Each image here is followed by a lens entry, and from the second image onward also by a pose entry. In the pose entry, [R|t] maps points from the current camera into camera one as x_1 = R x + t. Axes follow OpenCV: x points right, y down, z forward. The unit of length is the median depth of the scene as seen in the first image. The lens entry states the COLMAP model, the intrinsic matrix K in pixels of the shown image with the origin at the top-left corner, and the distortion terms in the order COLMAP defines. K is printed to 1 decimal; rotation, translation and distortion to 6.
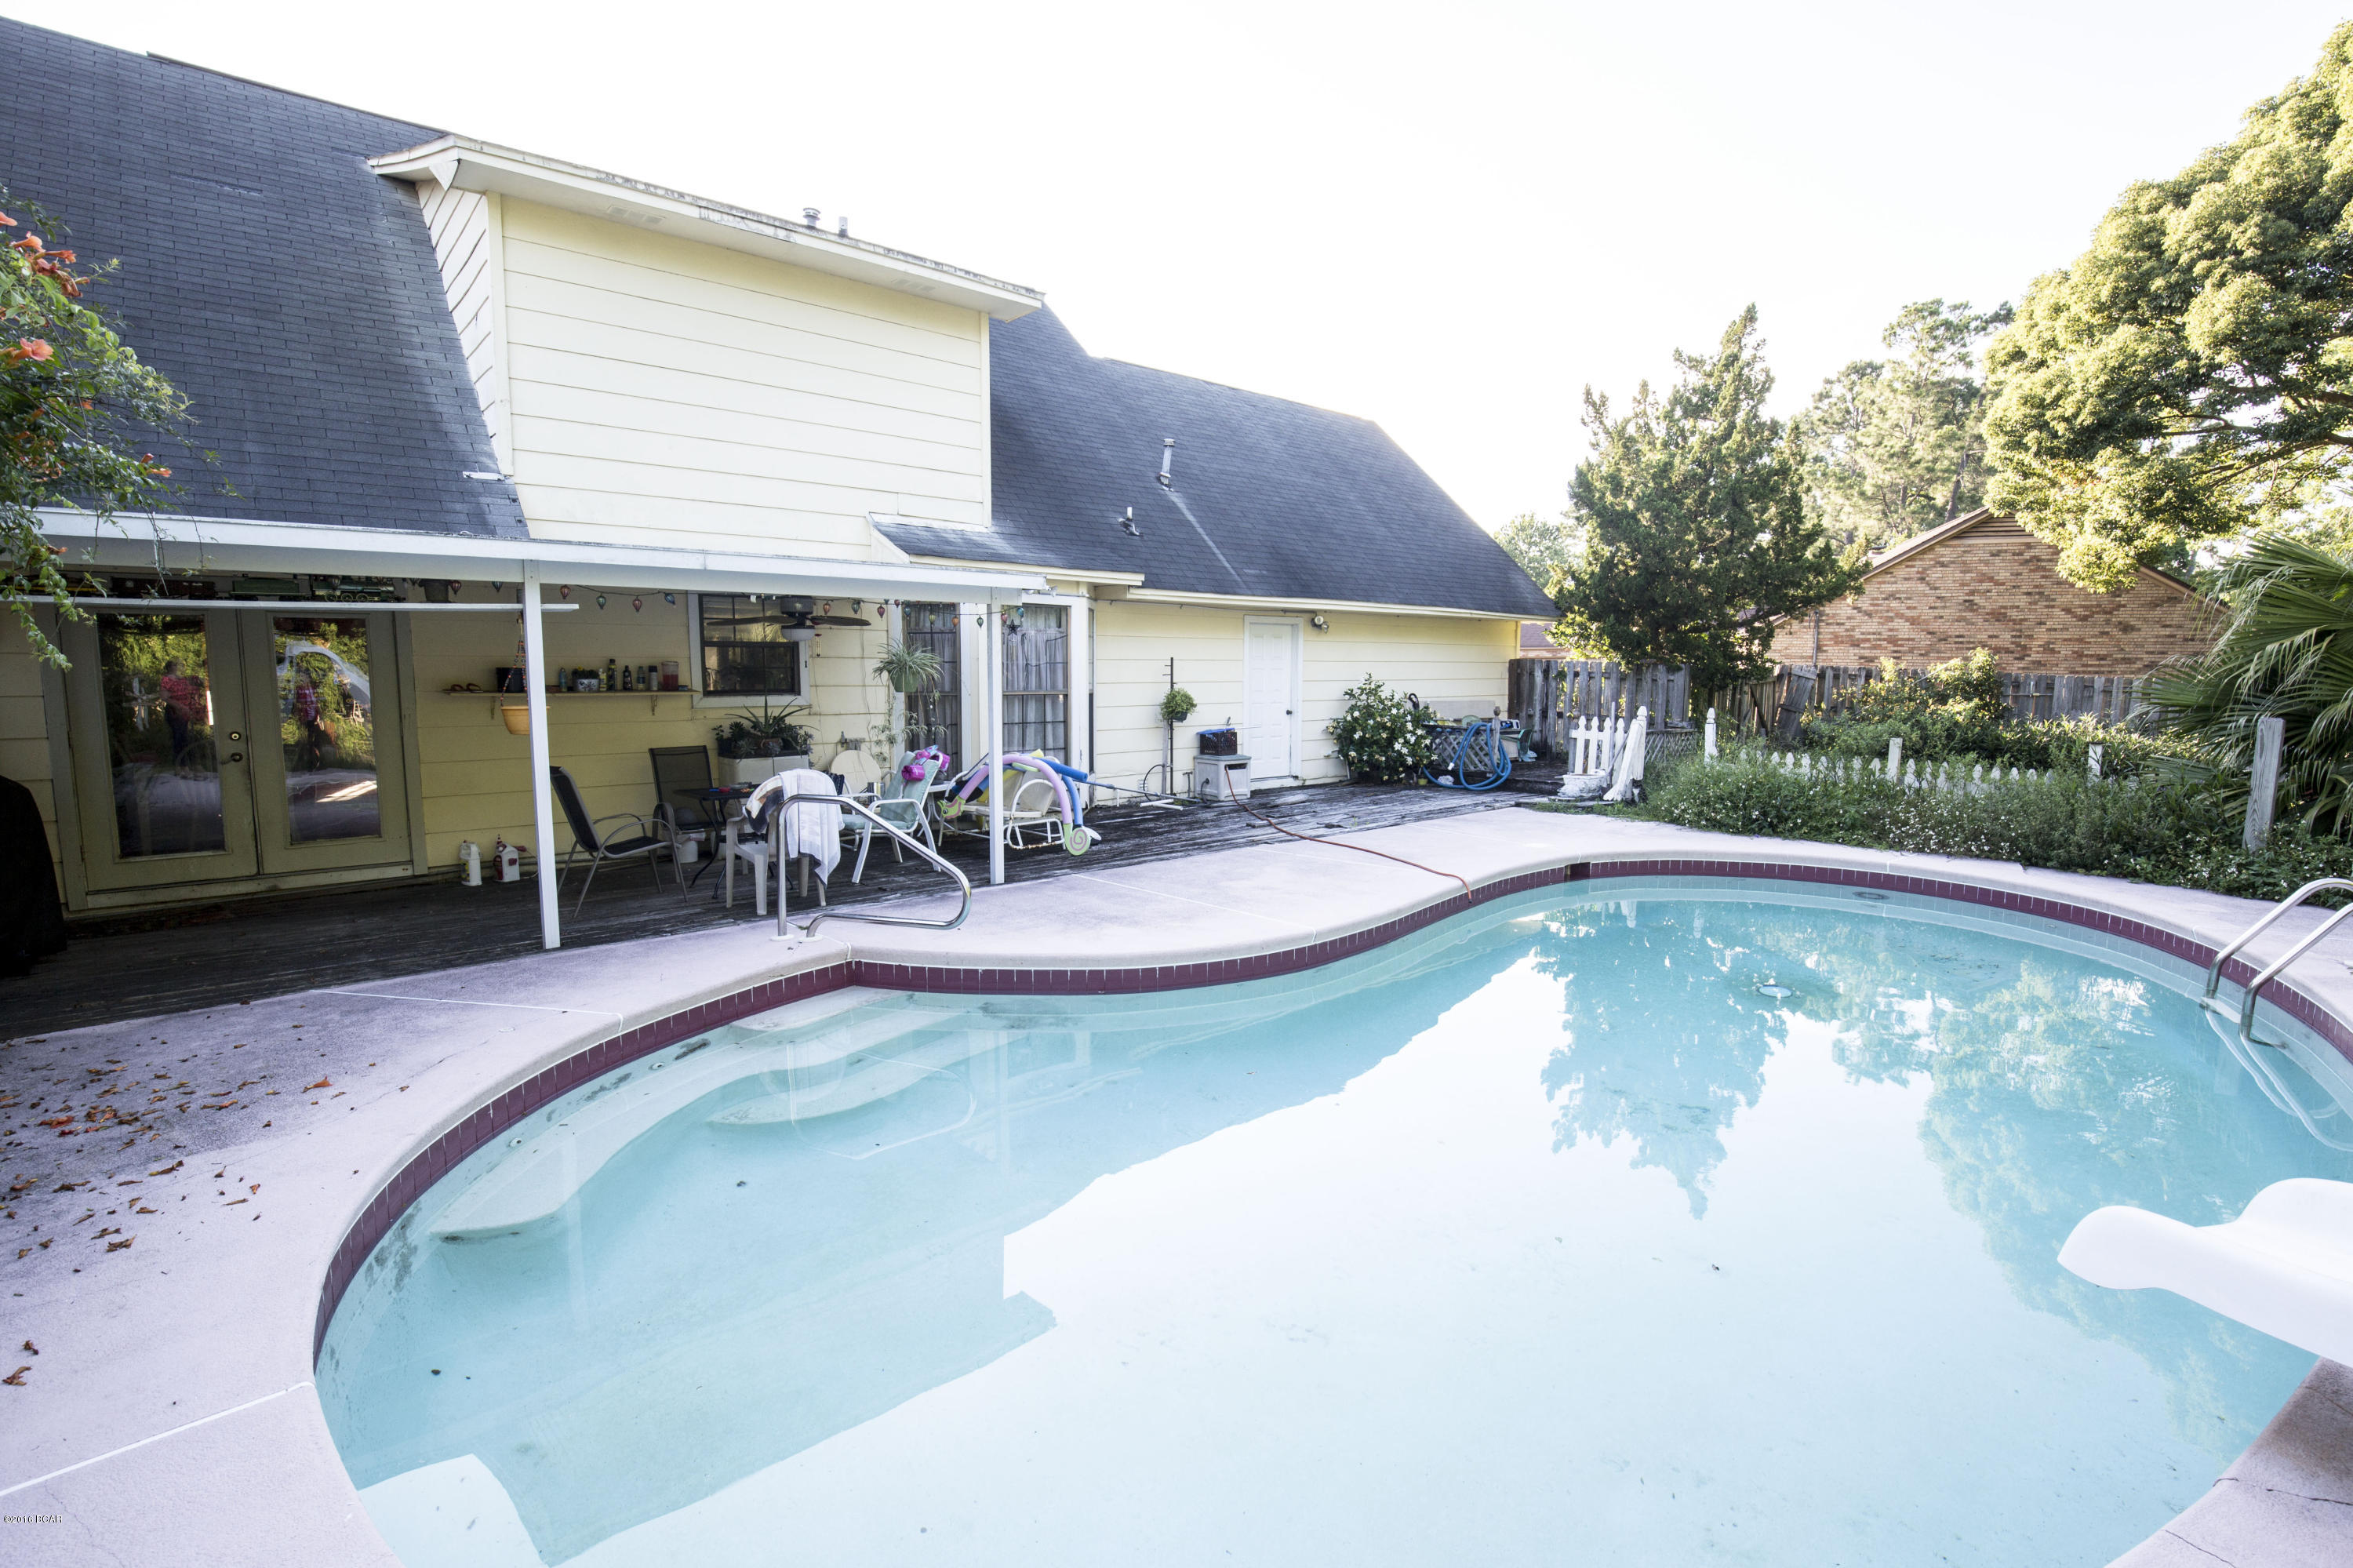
lens RADIAL K [[1084.9, 0, 1183.5], [0, 1084.9, 792.8], [0, 0, 1]] dist [-0.039619, 0.008172]
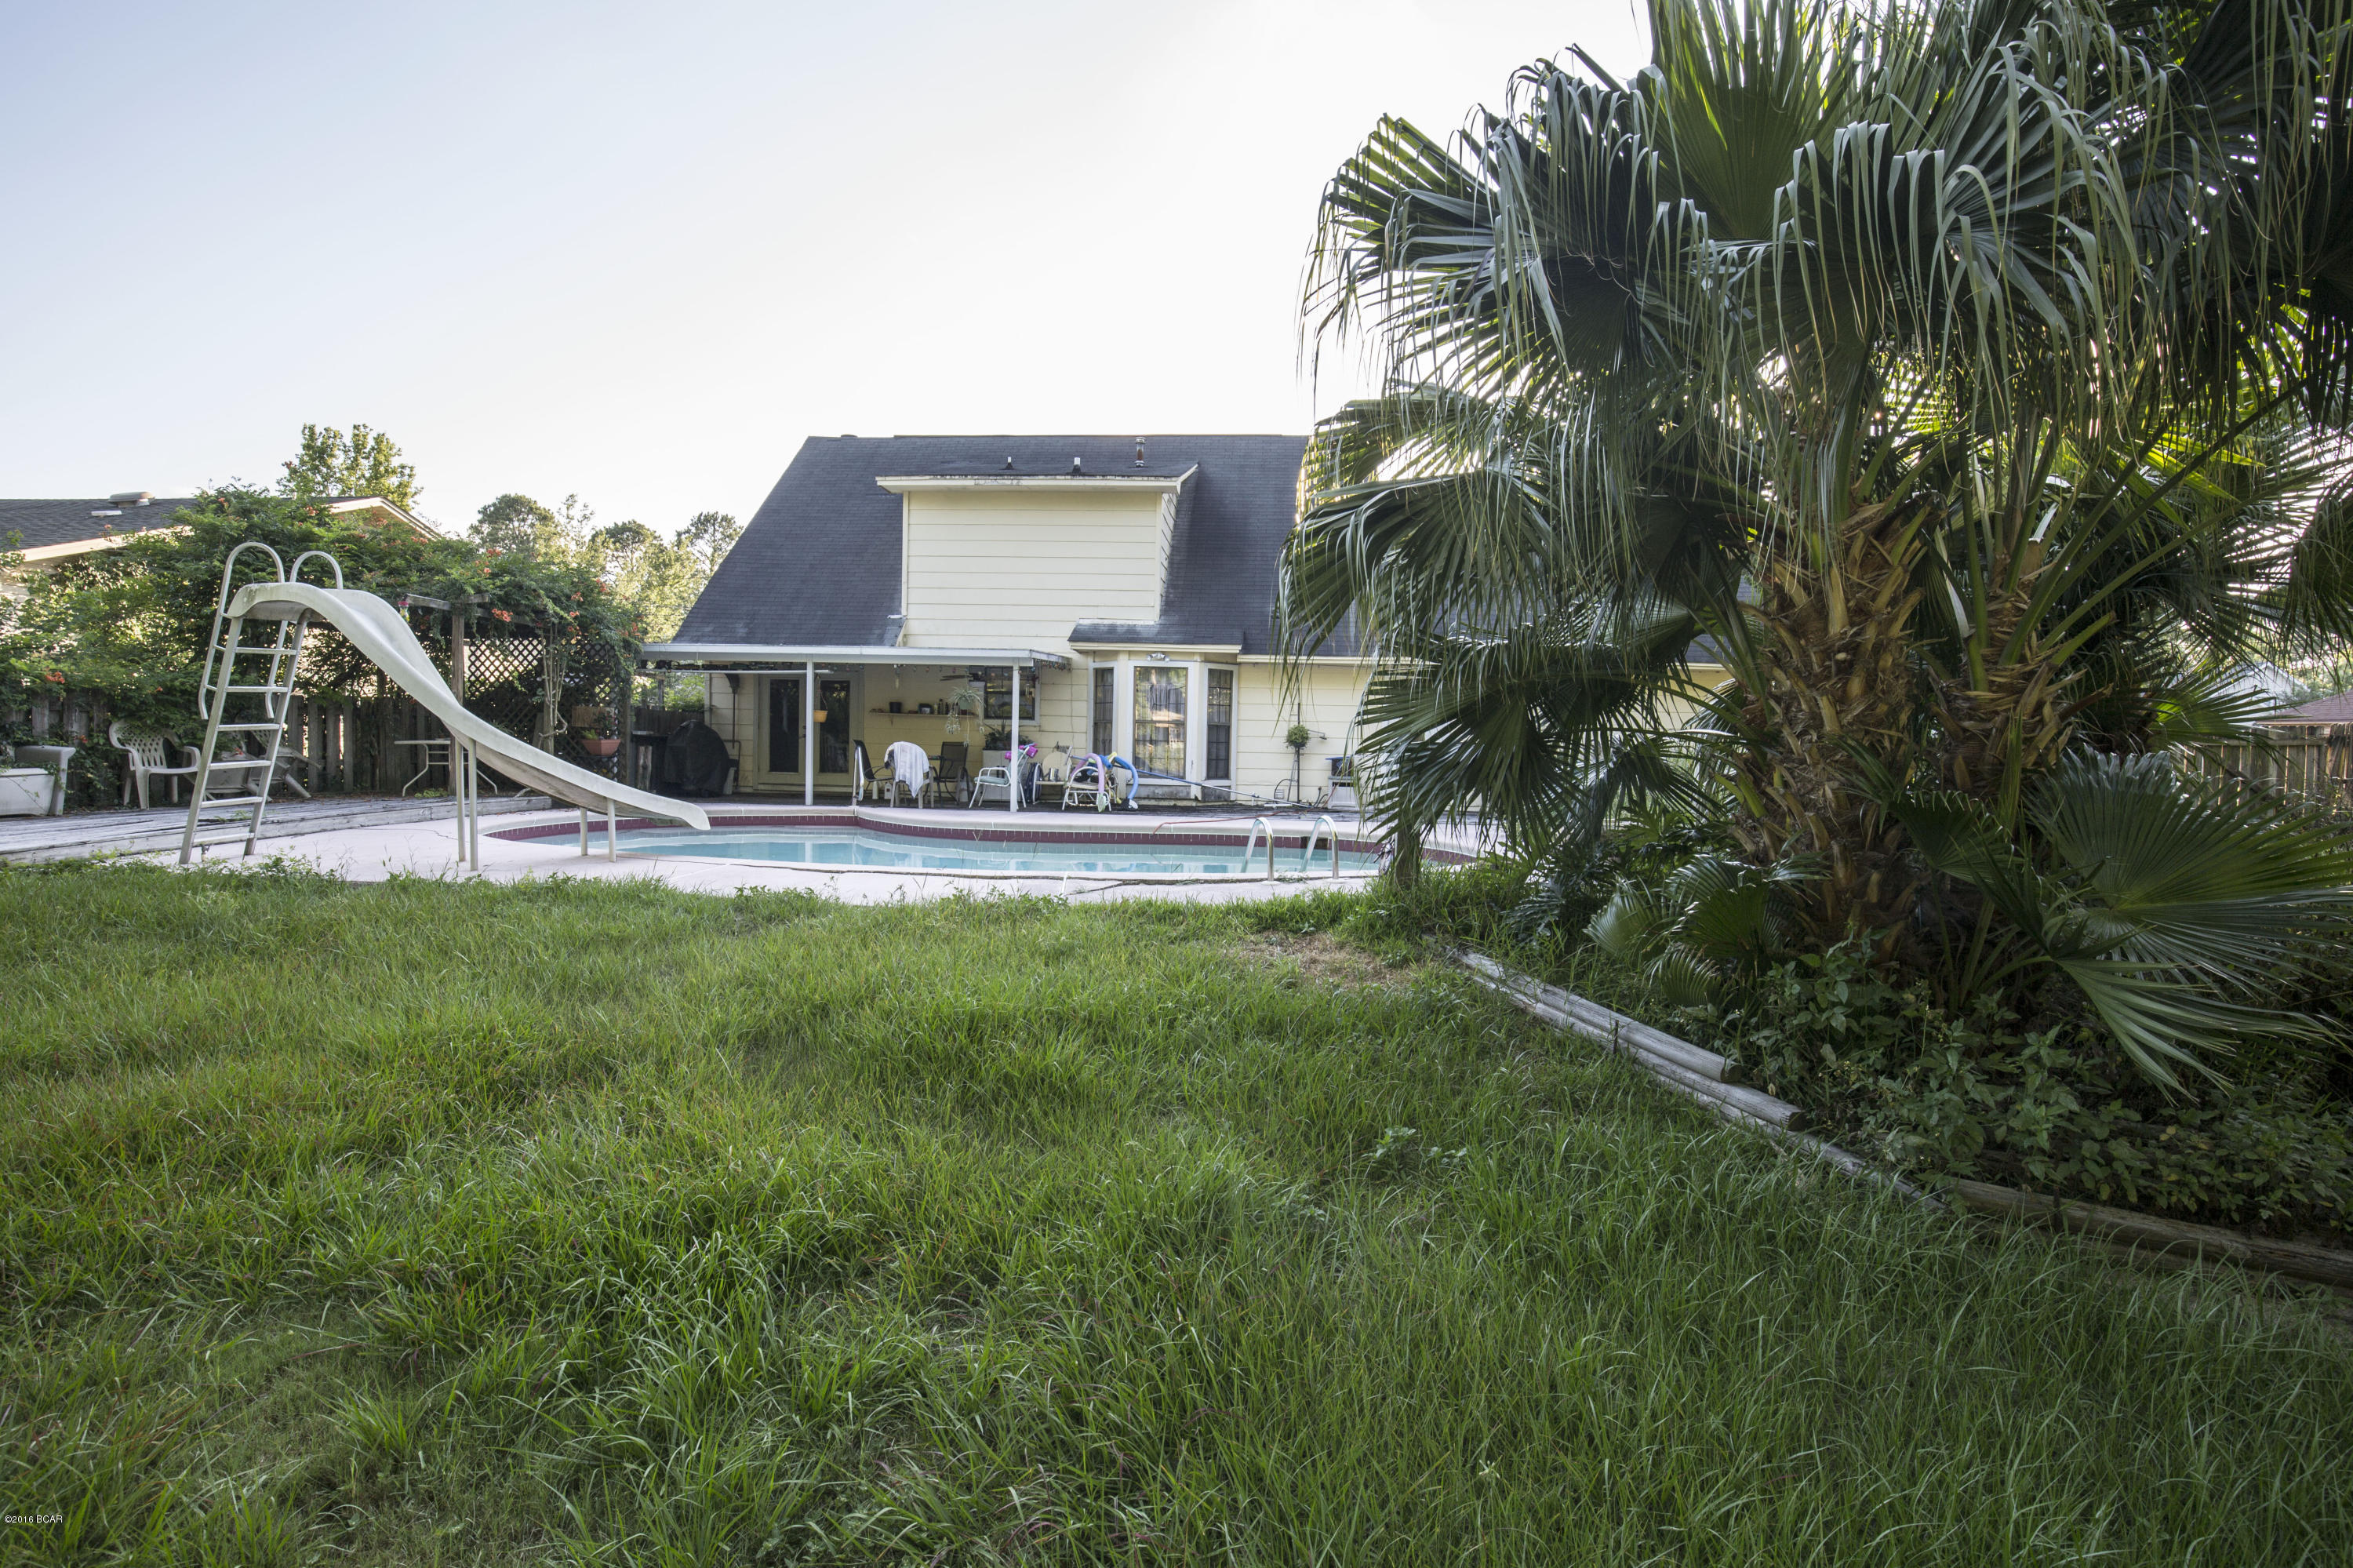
lens RADIAL K [[1084.9, 0, 1183.5], [0, 1084.9, 792.8], [0, 0, 1]] dist [-0.039619, 0.008172]
pose [[0.686792, 0.047460, -0.725303, 1.185567], [-0.104656, 0.993925, -0.034062, 0.070048], [0.719280, 0.099301, 0.687587, -0.074014]]
